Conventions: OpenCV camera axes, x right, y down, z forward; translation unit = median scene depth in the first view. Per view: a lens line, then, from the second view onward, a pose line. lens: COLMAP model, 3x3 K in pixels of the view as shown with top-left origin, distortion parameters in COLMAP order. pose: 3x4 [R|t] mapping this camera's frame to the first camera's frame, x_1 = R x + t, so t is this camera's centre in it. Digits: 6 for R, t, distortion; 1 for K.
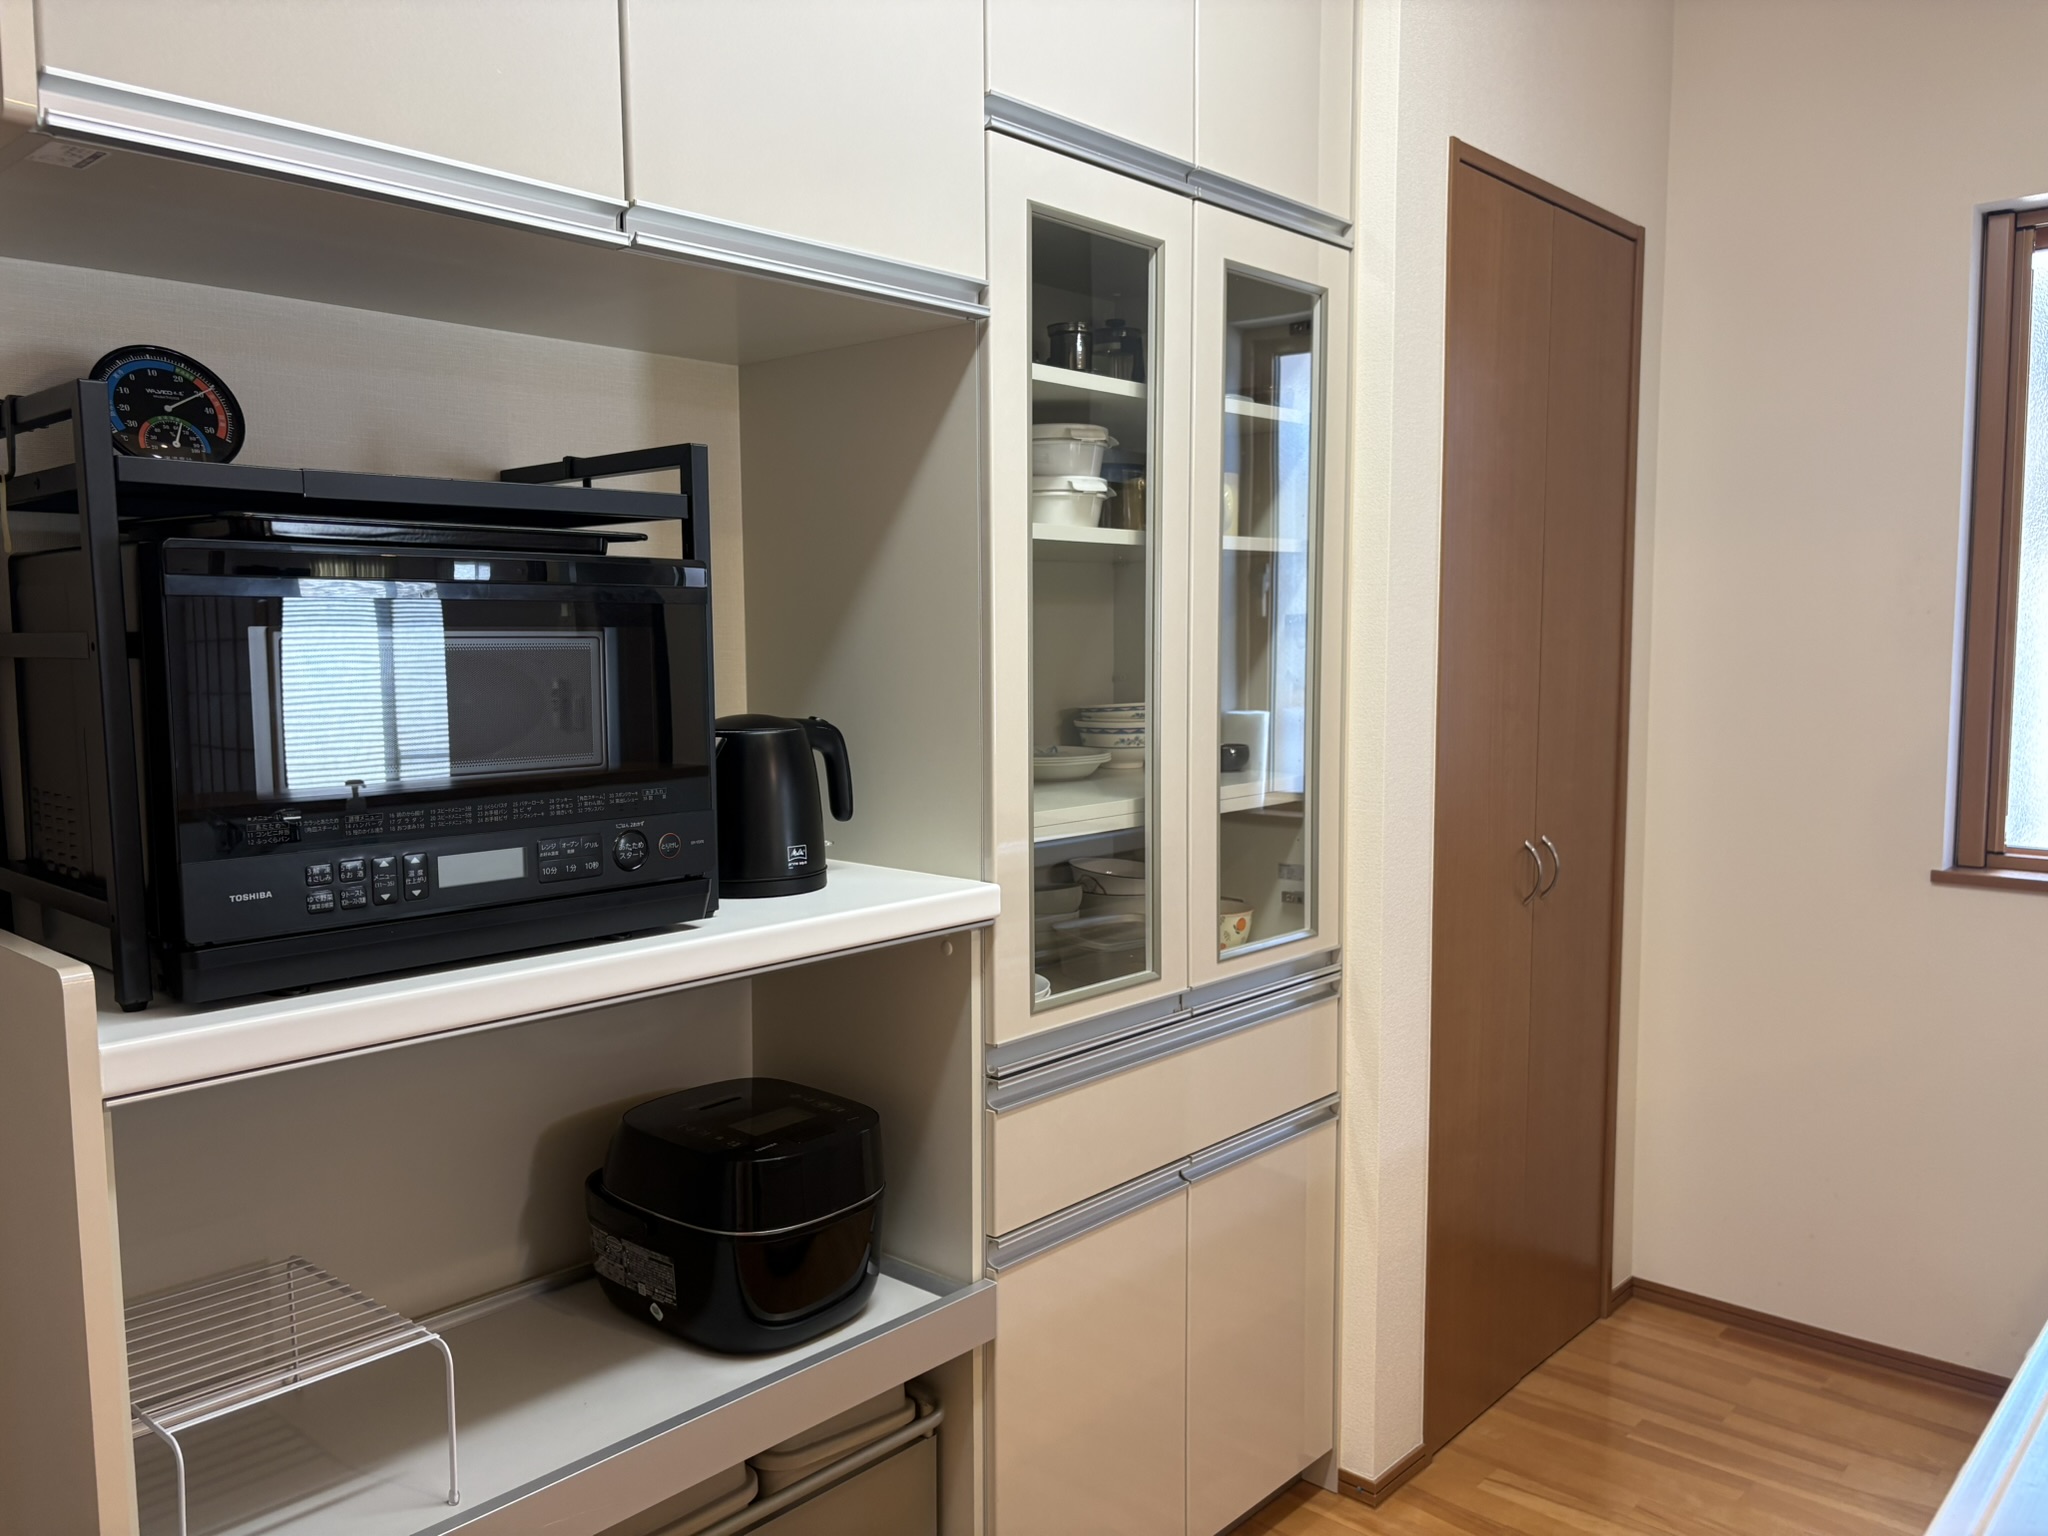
lens RADIAL K [[1550.1, 0, 1021.3], [0, 1550.1, 778.2], [0, 0, 1]] dist [0.055223, -0.063249]
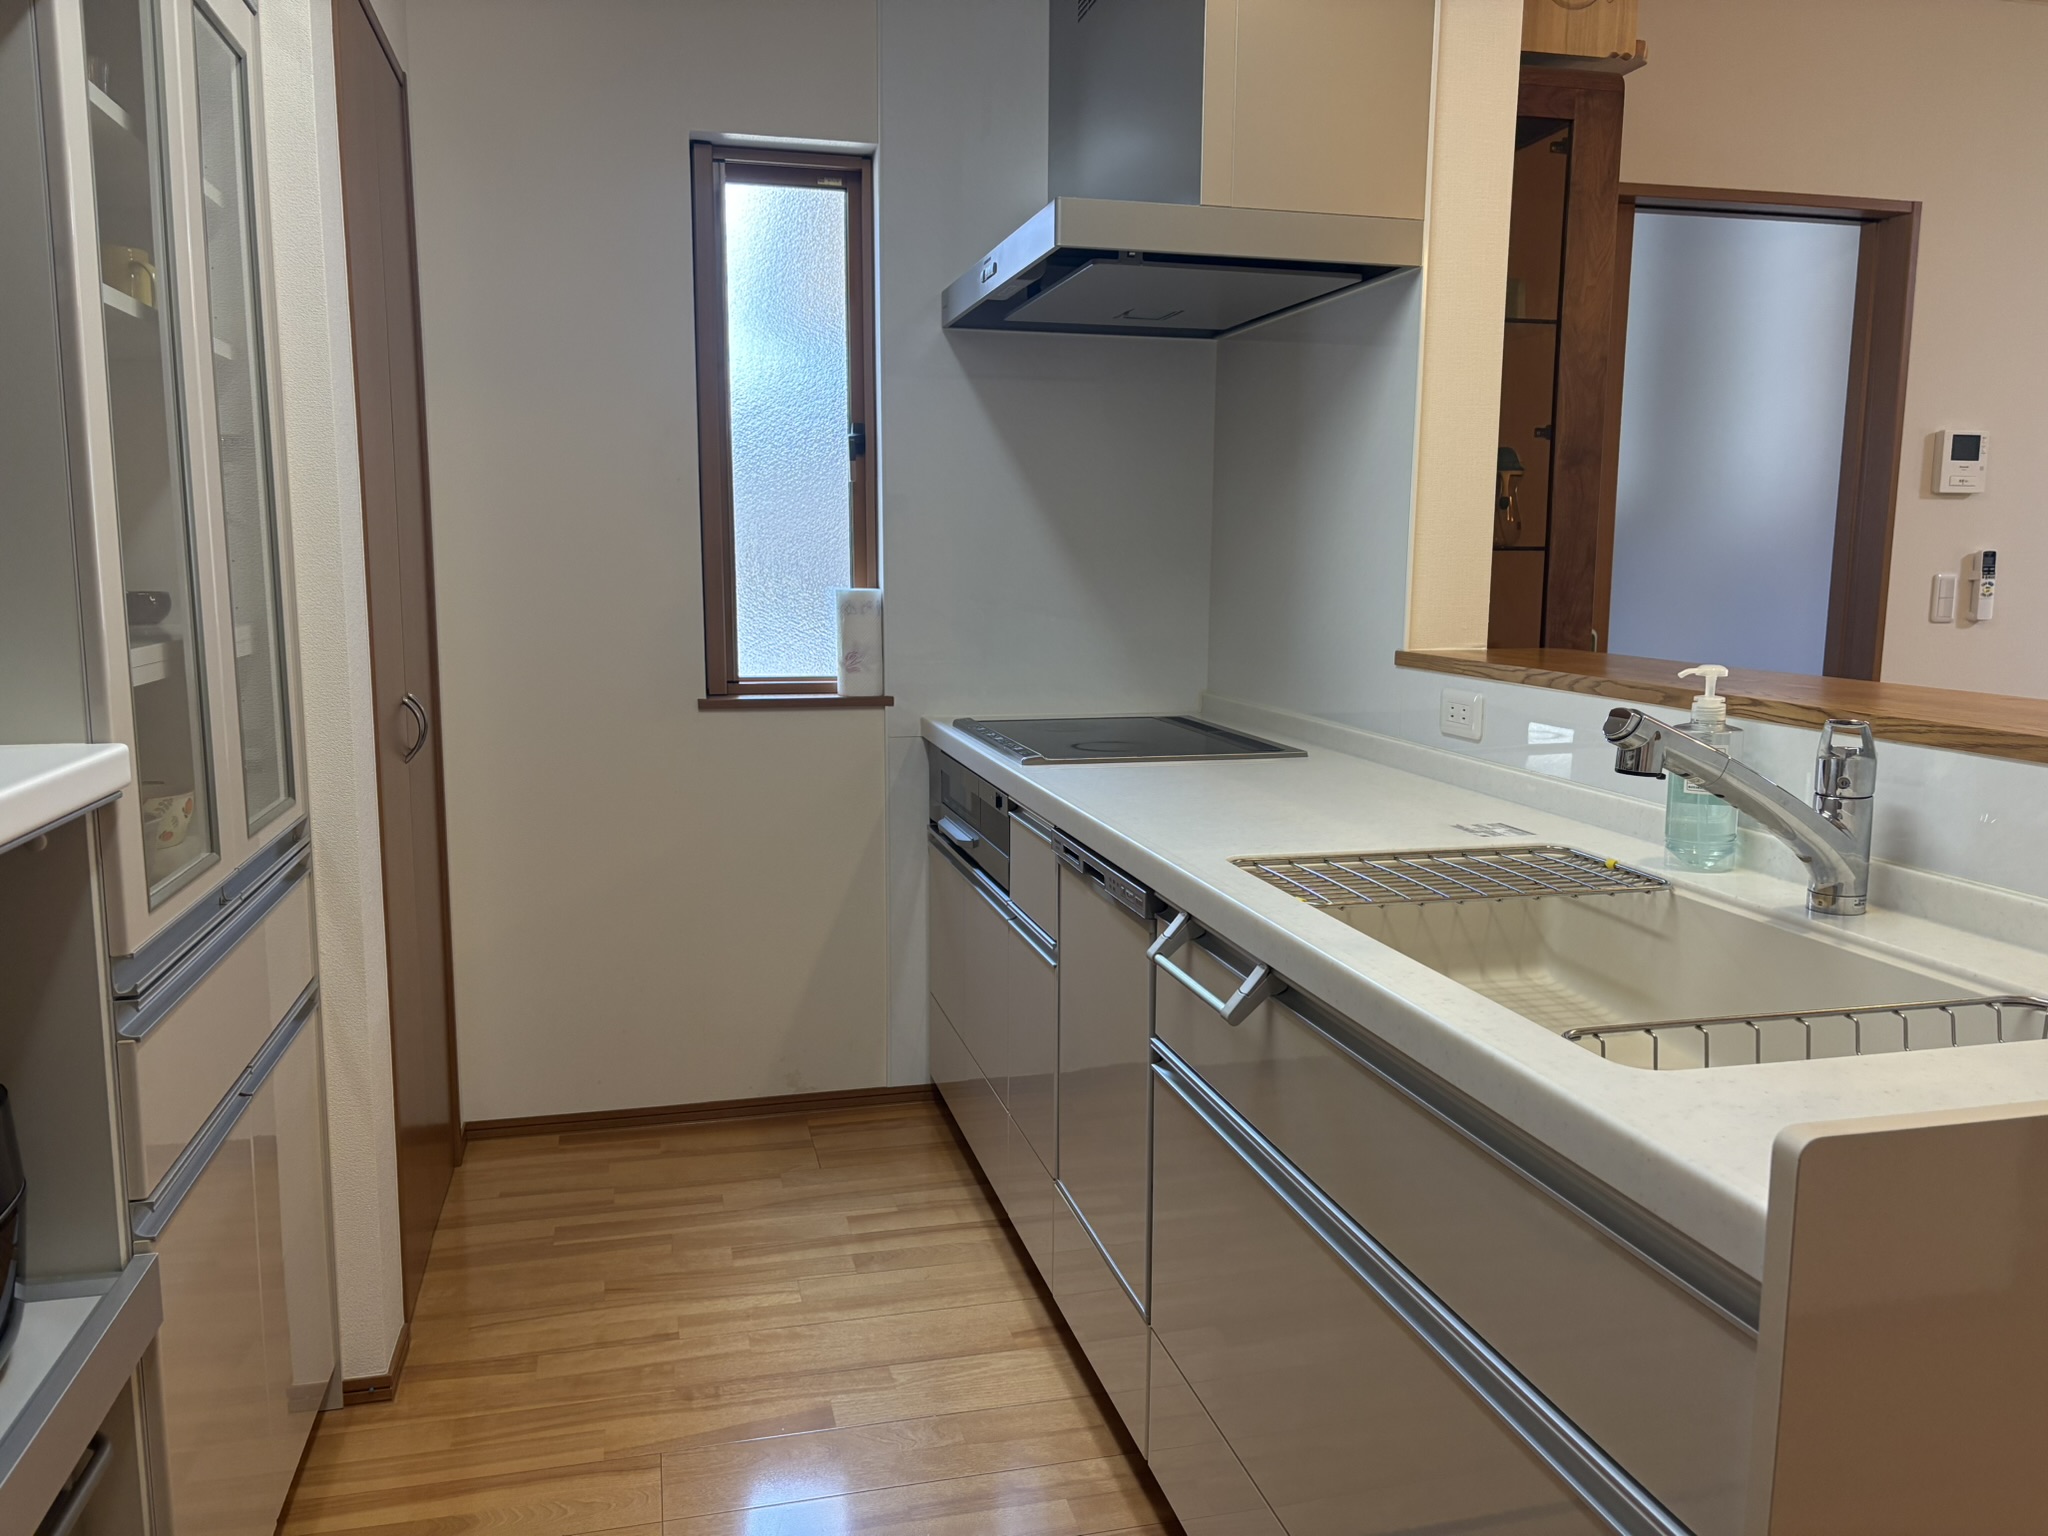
lens RADIAL K [[1550.1, 0, 1028.0], [0, 1550.1, 775.4], [0, 0, 1]] dist [0.055223, -0.063249]
pose [[0.554473, -0.111231, 0.824735, -0.318964], [0.070933, 0.993738, 0.086336, 0.038808], [-0.829173, 0.010630, 0.558890, 0.156885]]
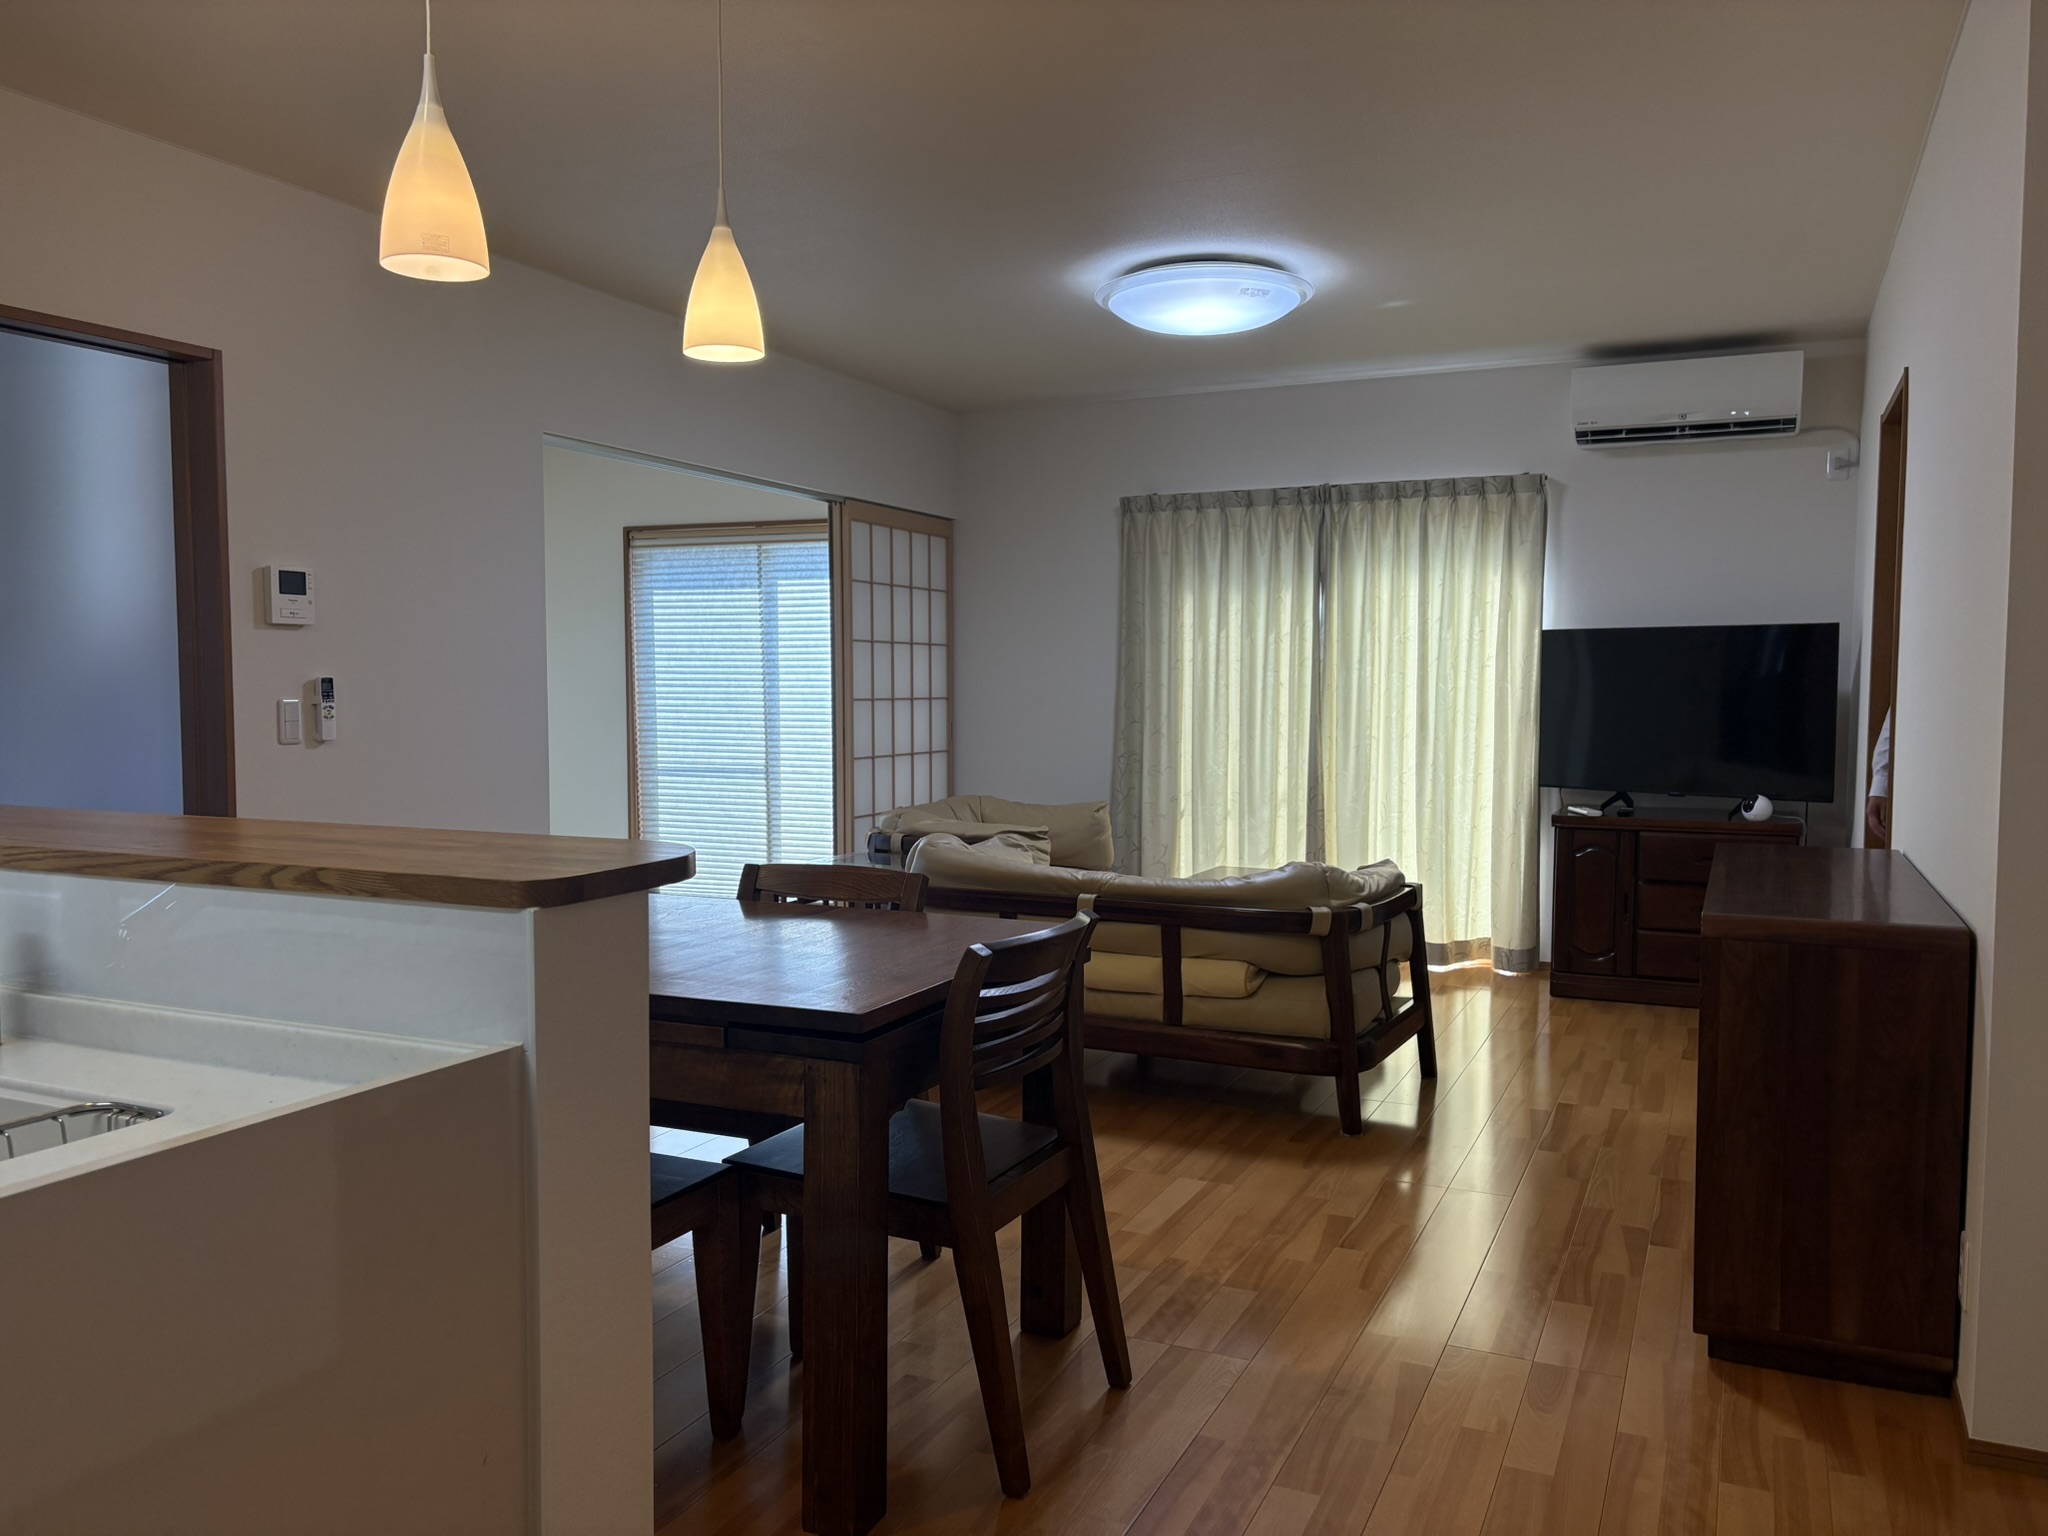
lens RADIAL K [[1550.1, 0, 1010.7], [0, 1550.1, 775.9], [0, 0, 1]] dist [0.055223, -0.063249]
pose [[-0.288124, -0.055130, 0.956005, -0.321502], [0.090562, 0.992298, 0.084517, 0.050731], [-0.953301, 0.110930, -0.280912, -0.003783]]
